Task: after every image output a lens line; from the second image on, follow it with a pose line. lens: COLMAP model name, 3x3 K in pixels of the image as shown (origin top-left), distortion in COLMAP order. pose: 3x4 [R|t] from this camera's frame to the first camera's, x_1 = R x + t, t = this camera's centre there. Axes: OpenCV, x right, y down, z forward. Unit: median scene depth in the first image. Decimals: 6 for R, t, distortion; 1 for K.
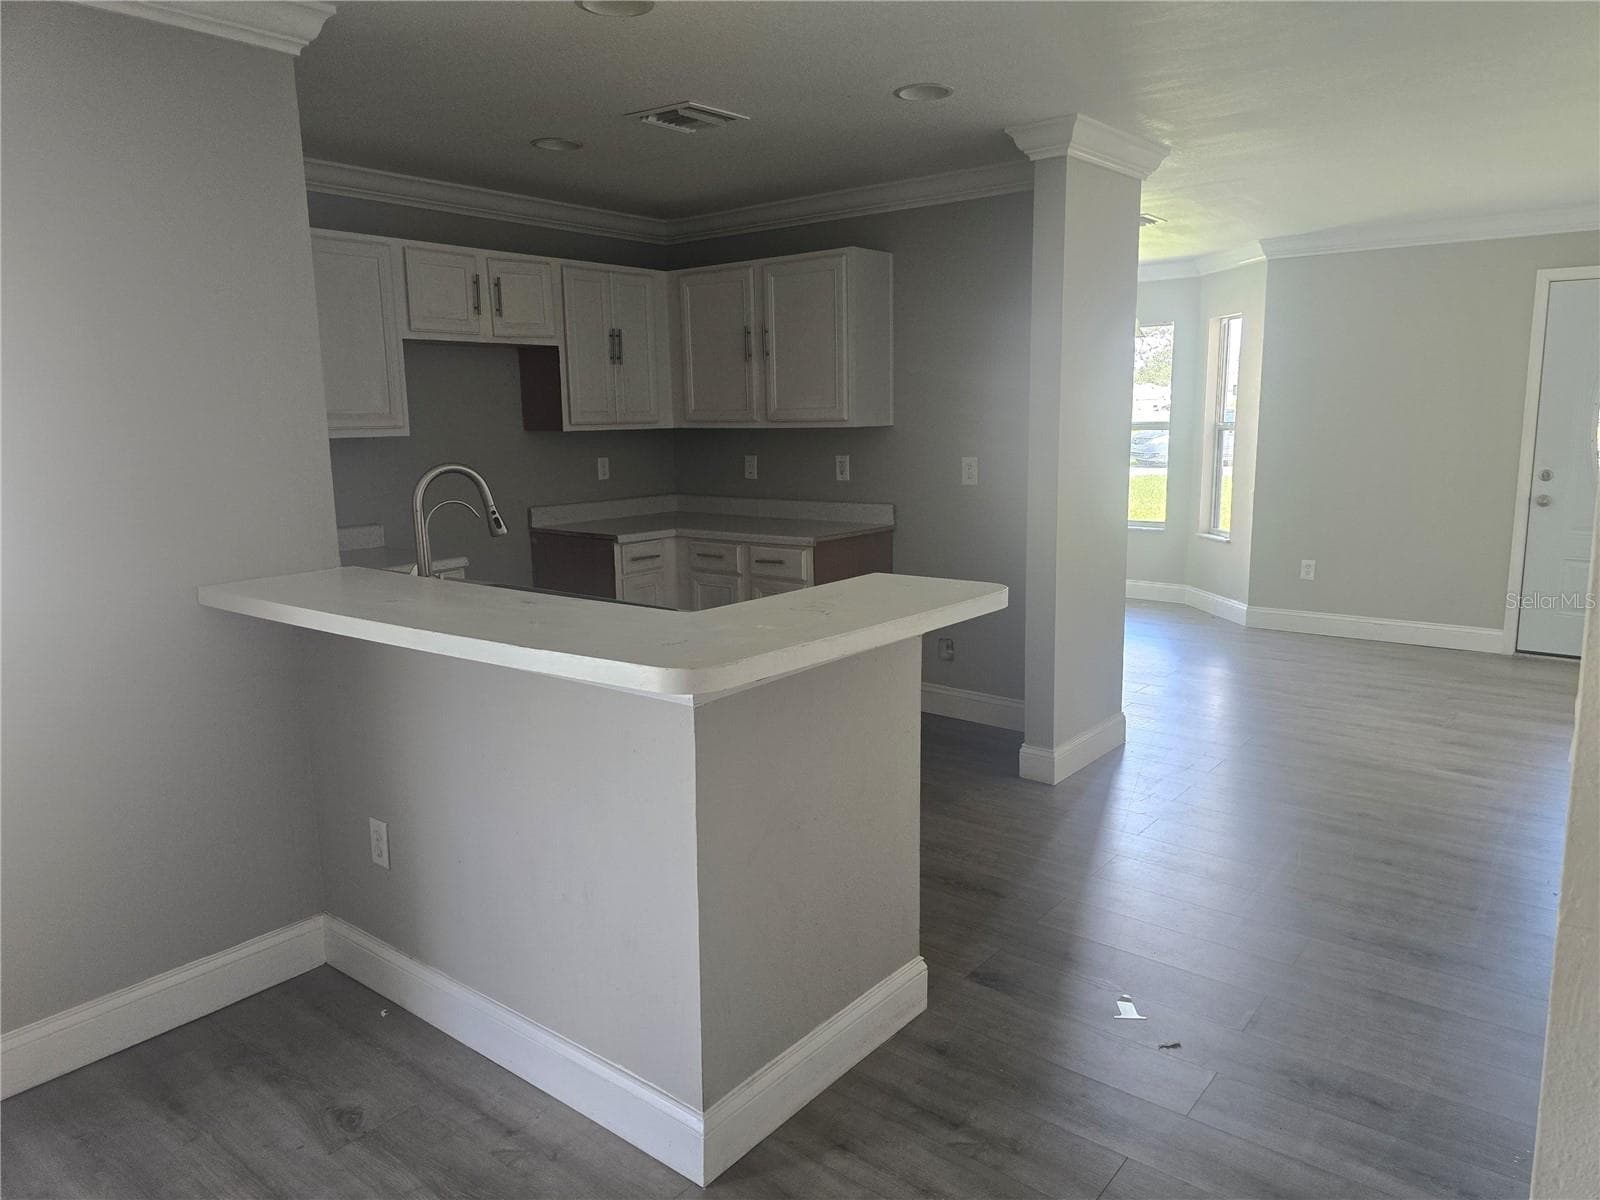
lens RADIAL K [[1082.3, 0, 805.9], [0, 1082.3, 583.4], [0, 0, 1]] dist [0.065343, -0.062004]
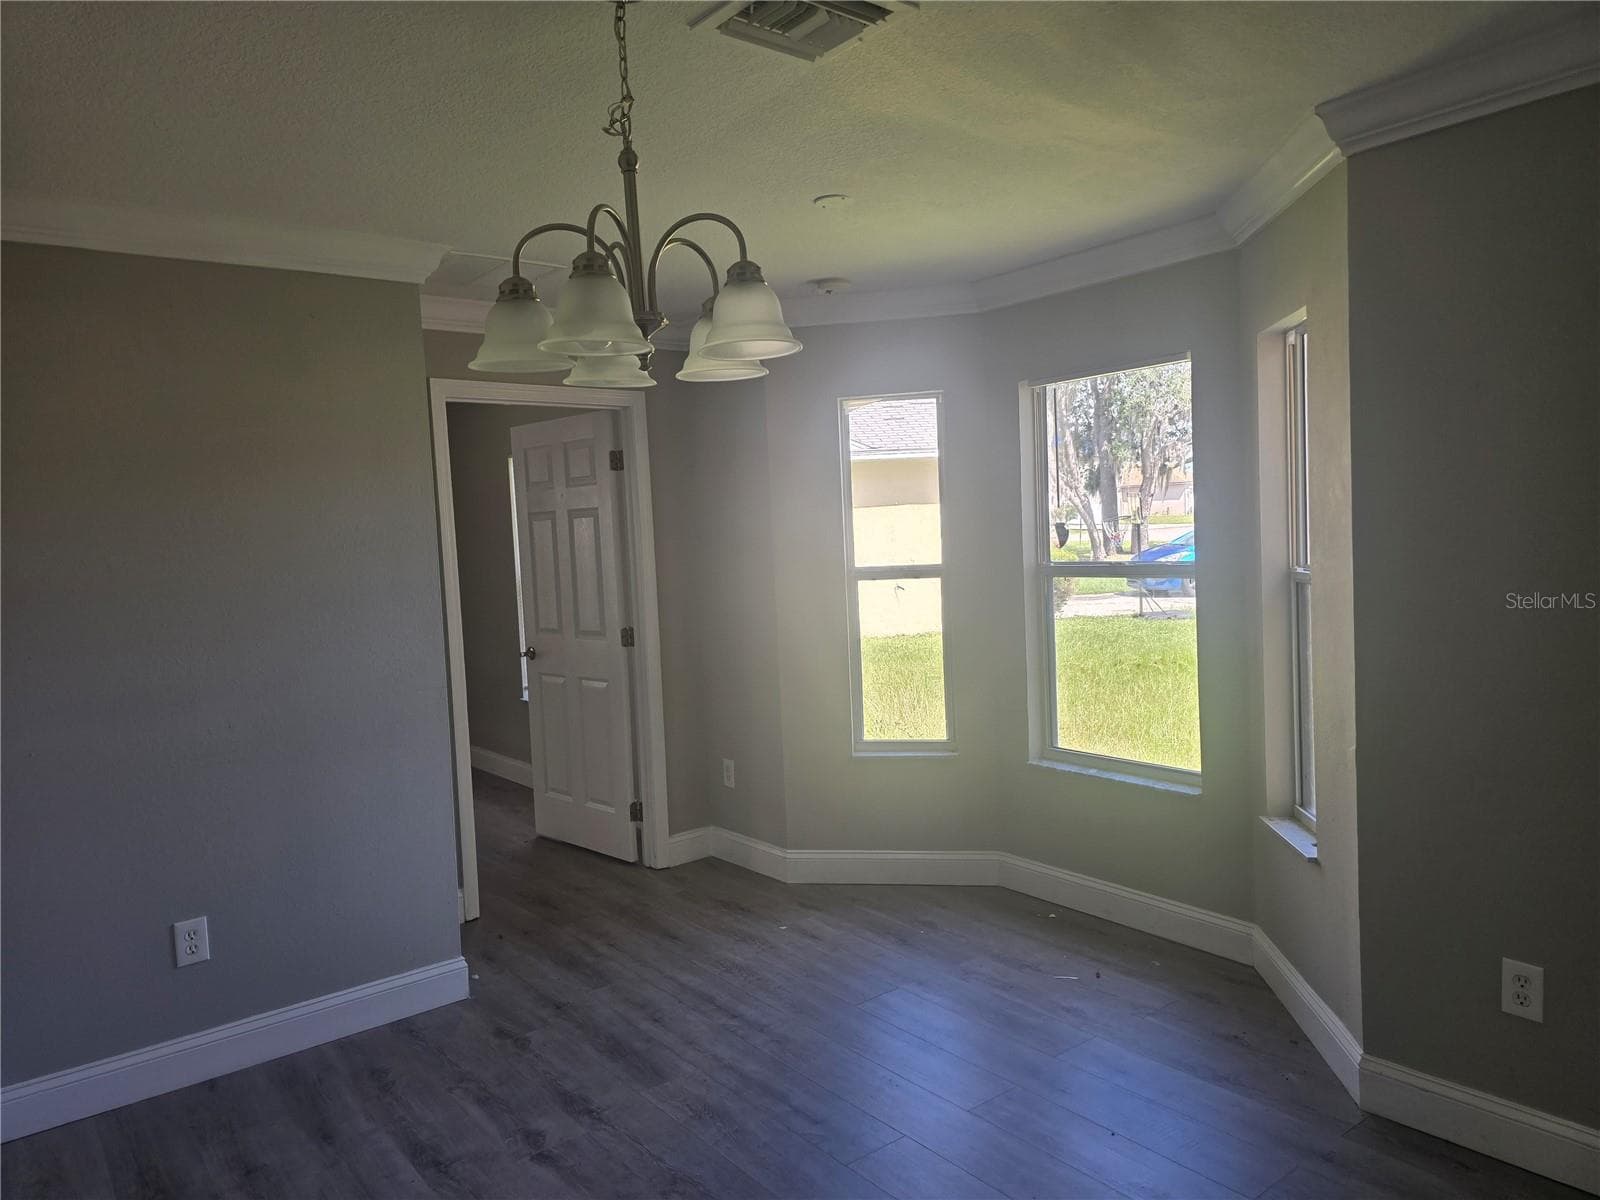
lens RADIAL K [[1082.0, 0, 784.6], [0, 1082.0, 587.5], [0, 0, 1]] dist [0.068070, -0.067918]
pose [[0.976739, -0.013854, -0.213983, 0.302618], [-0.006785, 0.995414, -0.095415, -0.106004], [0.214324, 0.094647, 0.972166, 0.588909]]
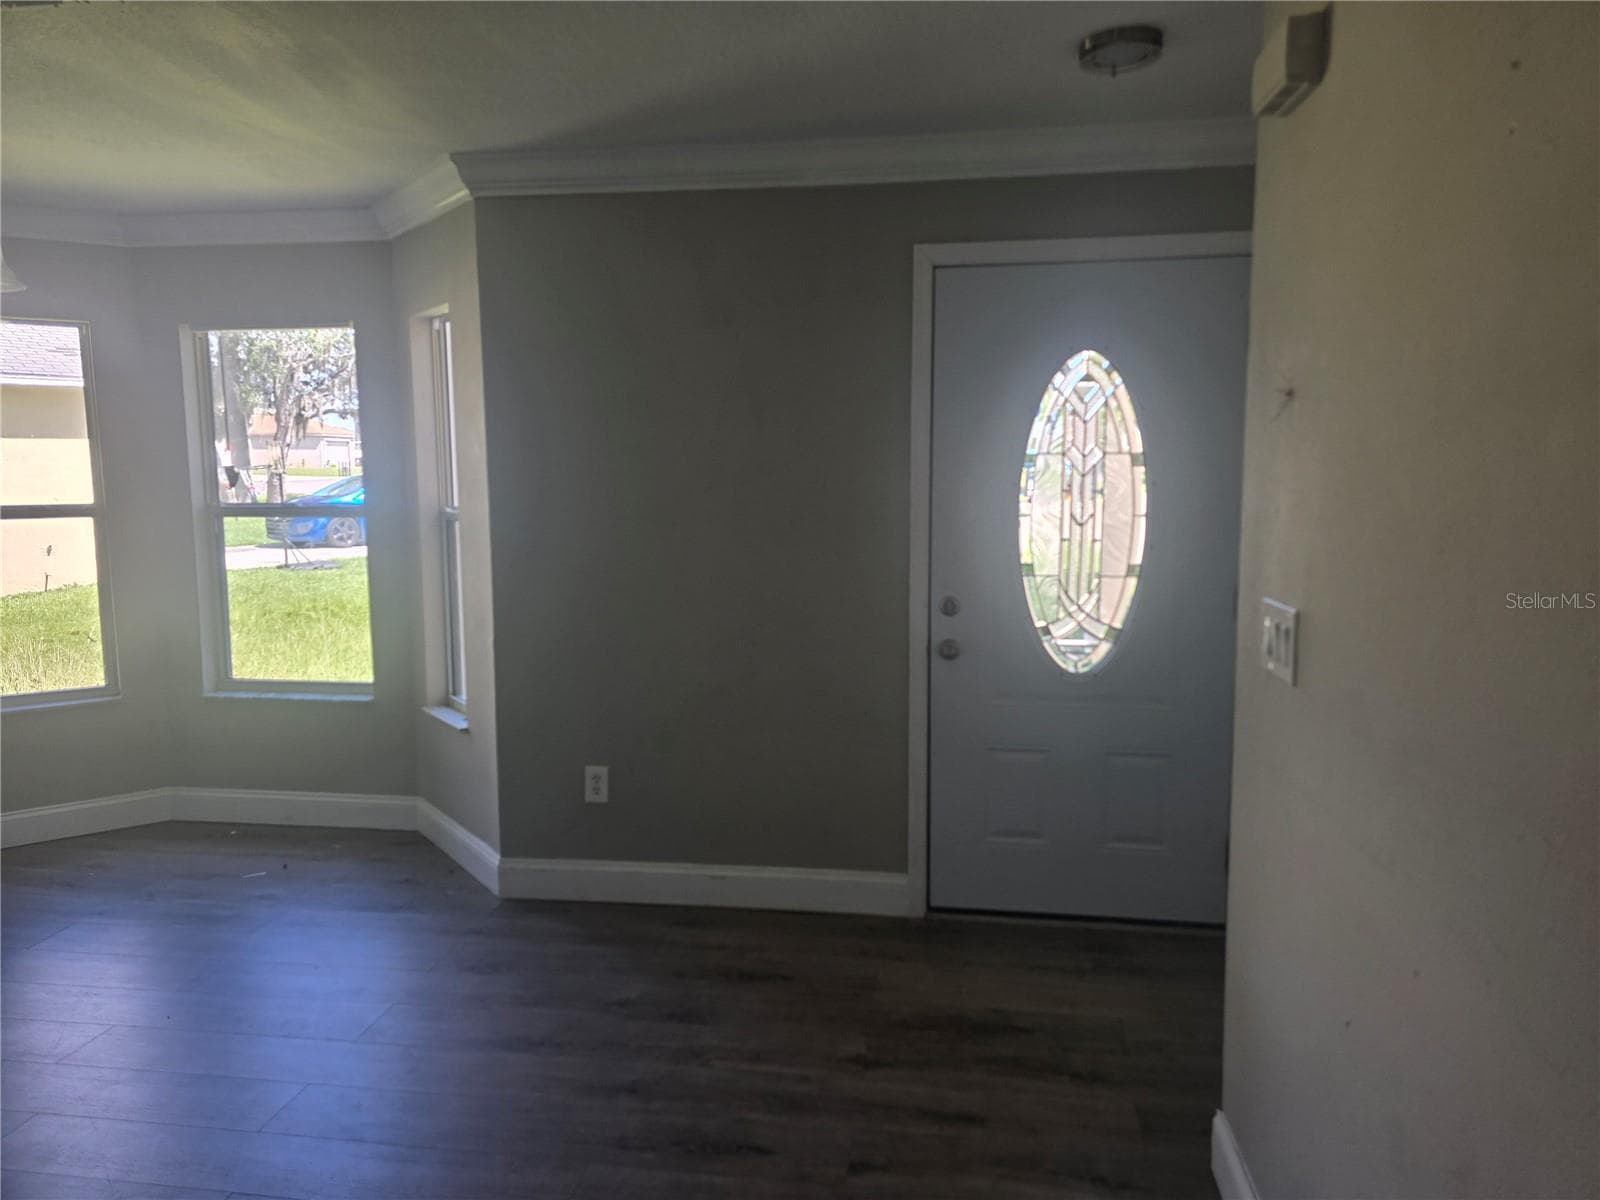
lens RADIAL K [[1082.3, 0, 805.9], [0, 1082.3, 583.4], [0, 0, 1]] dist [0.065343, -0.062004]
pose [[0.851161, -0.043958, 0.523061, 0.270110], [0.071105, 0.996958, -0.031922, -0.086301], [-0.520067, 0.064363, 0.851697, 0.483235]]
